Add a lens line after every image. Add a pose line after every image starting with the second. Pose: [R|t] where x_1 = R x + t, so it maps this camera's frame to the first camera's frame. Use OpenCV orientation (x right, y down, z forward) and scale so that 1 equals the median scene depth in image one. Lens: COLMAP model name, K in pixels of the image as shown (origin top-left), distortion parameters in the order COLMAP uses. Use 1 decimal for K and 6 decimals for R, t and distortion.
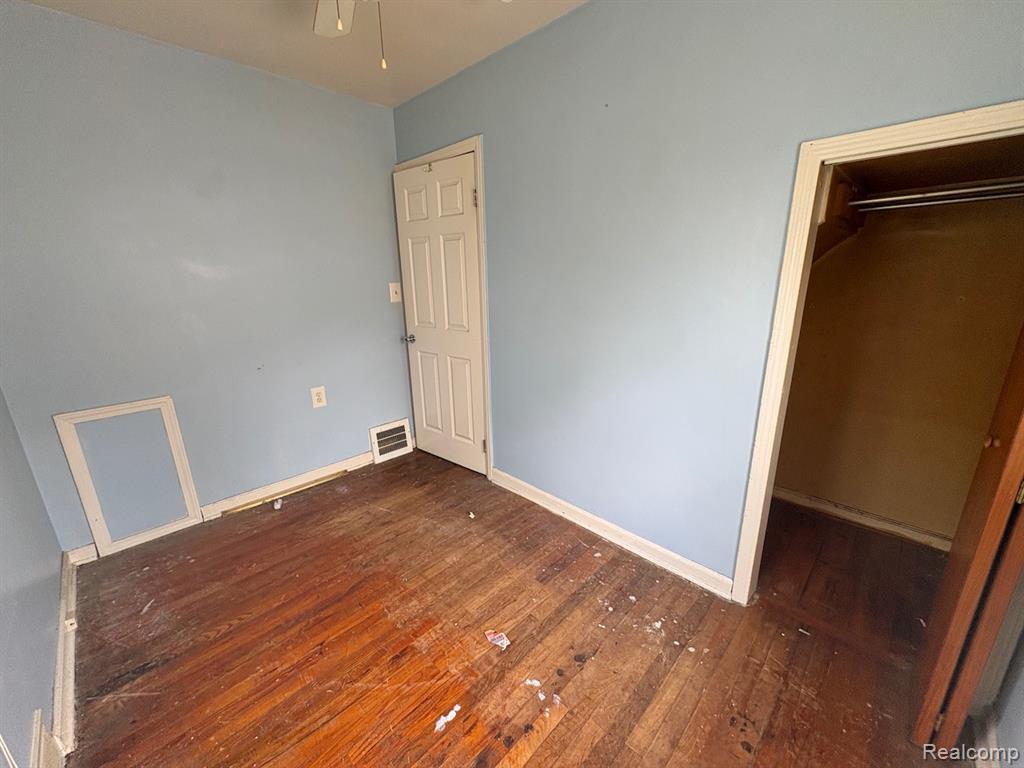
lens RADIAL K [[408.4, 0, 509.7], [0, 408.4, 382.3], [0, 0, 1]] dist [-0.000289, 0.000153]
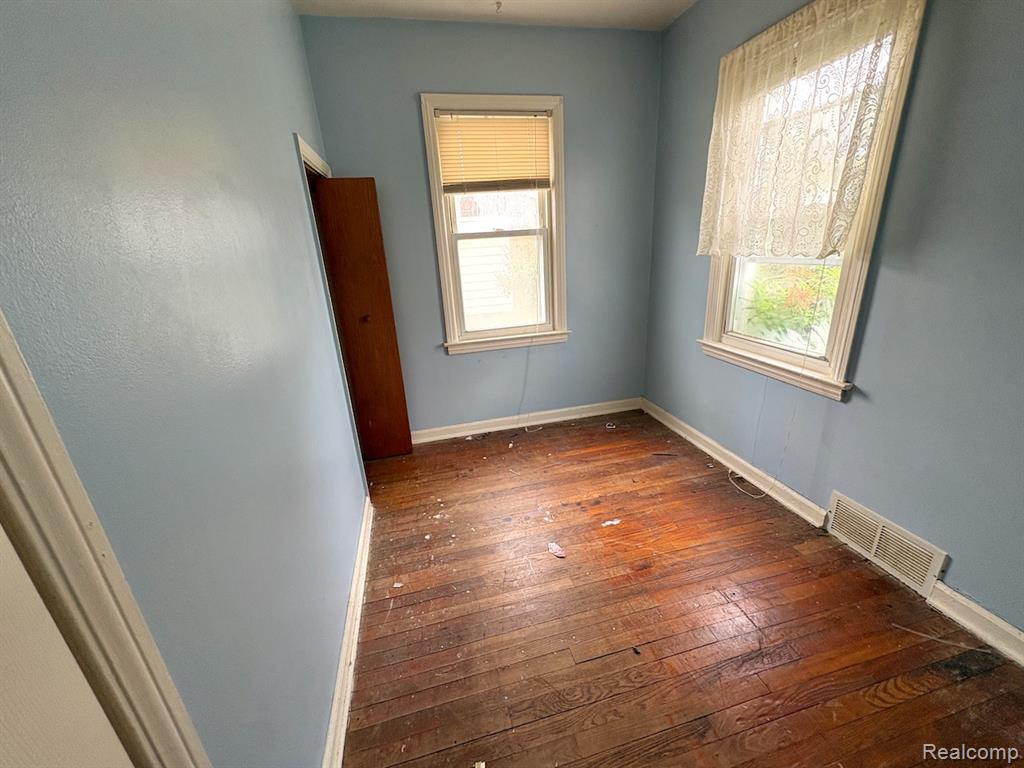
lens RADIAL K [[408.4, 0, 509.7], [0, 408.4, 382.3], [0, 0, 1]] dist [-0.000289, 0.000153]
pose [[-0.849249, -0.109611, 0.516489, -0.487043], [0.206426, 0.831425, 0.515869, -0.401889], [-0.485967, 0.544718, -0.683461, 1.696708]]
